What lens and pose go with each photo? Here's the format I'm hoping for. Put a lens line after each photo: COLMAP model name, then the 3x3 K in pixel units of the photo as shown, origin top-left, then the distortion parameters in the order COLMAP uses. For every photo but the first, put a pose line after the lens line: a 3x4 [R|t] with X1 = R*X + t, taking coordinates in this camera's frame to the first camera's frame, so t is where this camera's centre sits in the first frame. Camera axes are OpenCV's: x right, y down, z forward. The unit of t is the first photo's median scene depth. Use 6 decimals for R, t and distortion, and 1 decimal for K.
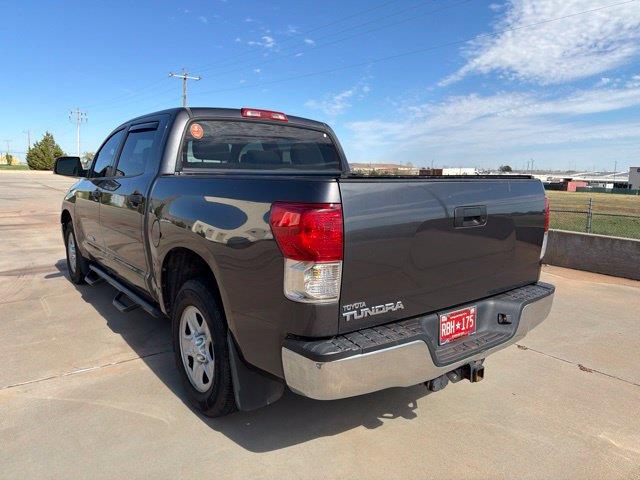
lens RADIAL K [[462.1, 0, 319.6], [0, 462.1, 240.2], [0, 0, 1]] dist [0.032564, -0.033418]
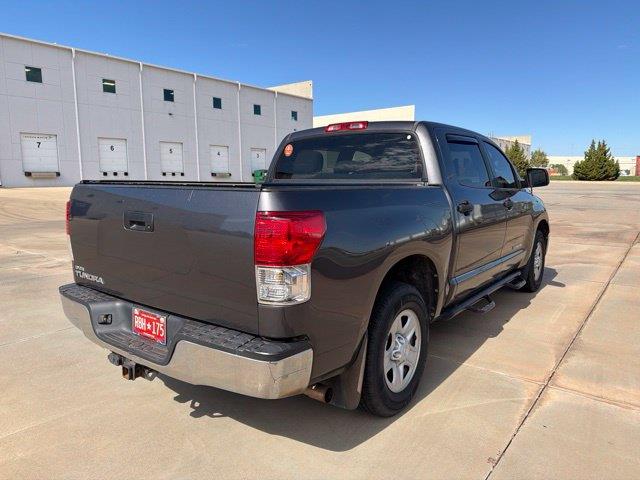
lens RADIAL K [[462.1, 0, 320.3], [0, 462.1, 234.8], [0, 0, 1]] dist [0.032564, -0.033418]
pose [[0.236888, 0.103386, -0.966020, 1.367311], [-0.136811, 0.987964, 0.072185, -0.147000], [0.961856, 0.115063, 0.248181, 1.076847]]
